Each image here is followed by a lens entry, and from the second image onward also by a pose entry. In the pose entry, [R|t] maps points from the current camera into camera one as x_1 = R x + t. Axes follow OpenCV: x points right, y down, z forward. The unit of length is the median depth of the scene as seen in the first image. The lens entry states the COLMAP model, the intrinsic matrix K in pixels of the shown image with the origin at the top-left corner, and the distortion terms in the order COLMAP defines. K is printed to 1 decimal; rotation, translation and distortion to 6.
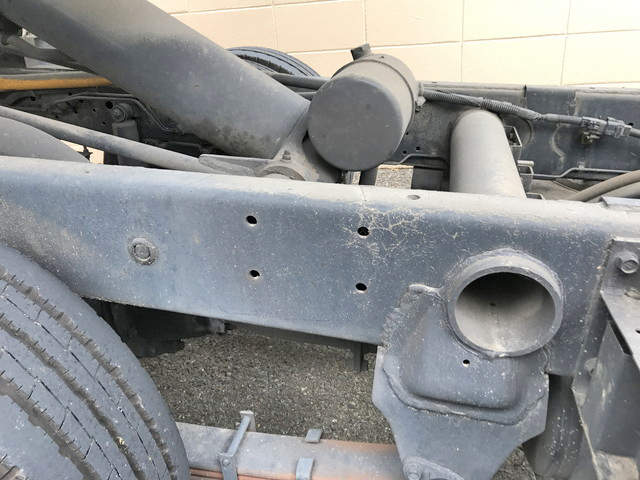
lens RADIAL K [[519.0, 0, 319.5], [0, 519.0, 237.9], [0, 0, 1]] dist [0.031023, -0.040680]
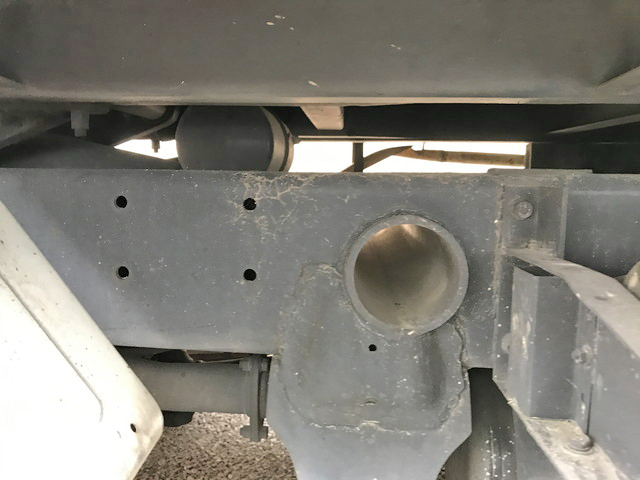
lens RADIAL K [[519.0, 0, 322.9], [0, 519.0, 239.7], [0, 0, 1]] dist [0.031023, -0.040680]
pose [[0.985227, -0.000684, 0.171251, 0.054724], [0.058138, 0.941938, -0.330715, 0.350363], [-0.161082, 0.335785, 0.928063, 0.162967]]
